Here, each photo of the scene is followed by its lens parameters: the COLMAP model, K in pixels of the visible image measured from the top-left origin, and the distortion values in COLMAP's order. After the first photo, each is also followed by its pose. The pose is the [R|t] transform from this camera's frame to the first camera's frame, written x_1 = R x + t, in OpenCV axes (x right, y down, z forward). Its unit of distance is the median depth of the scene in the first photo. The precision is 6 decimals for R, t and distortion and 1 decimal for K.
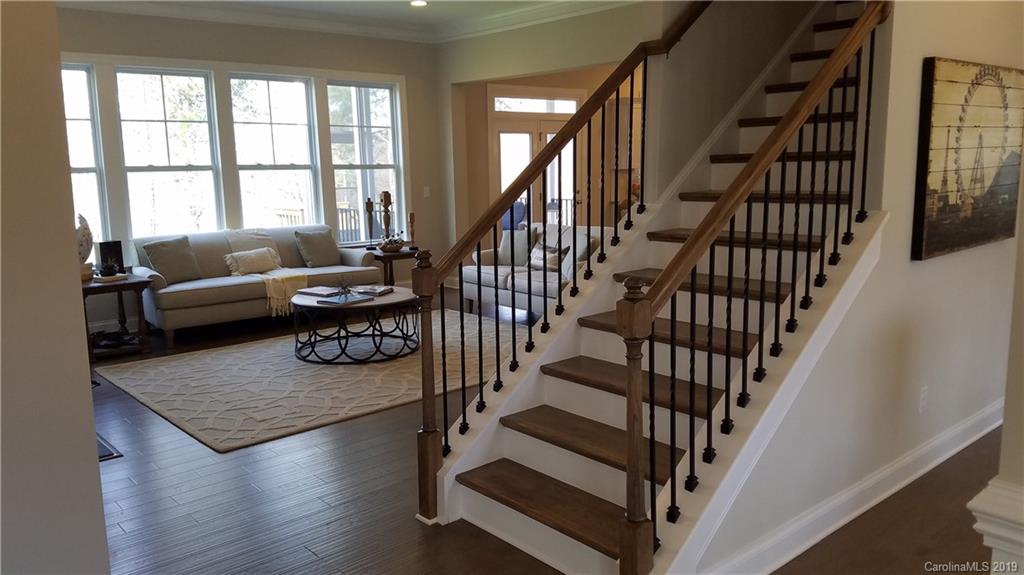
lens RADIAL K [[787.5, 0, 511.2], [0, 787.5, 297.4], [0, 0, 1]] dist [0.062111, -0.052585]
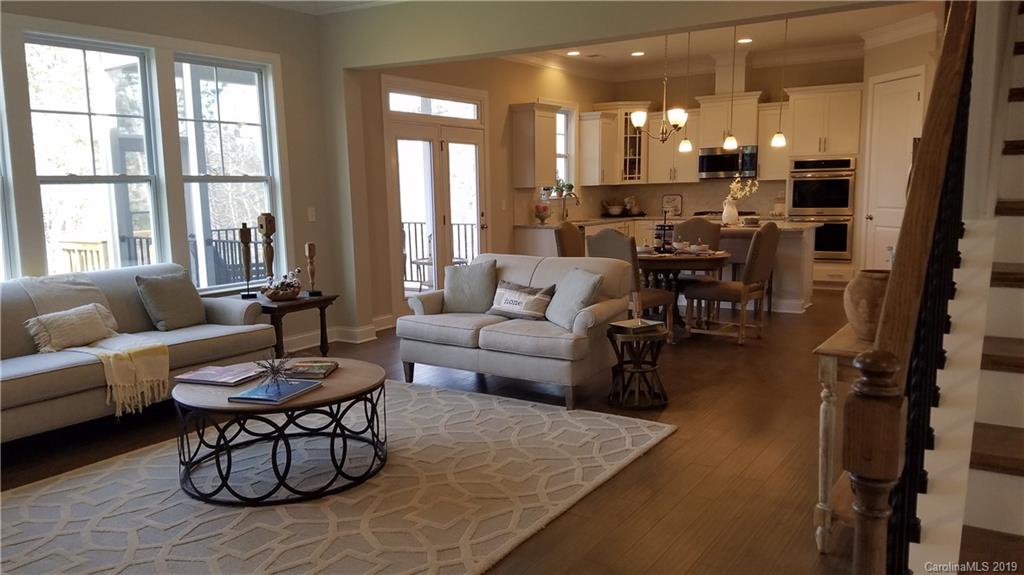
lens RADIAL K [[787.5, 0, 484.4], [0, 787.5, 287.1], [0, 0, 1]] dist [0.062111, -0.052585]
pose [[0.967559, -0.037941, 0.249779, -0.156987], [0.048759, 0.998115, -0.037263, -0.035314], [-0.247894, 0.048233, 0.967586, 0.287725]]
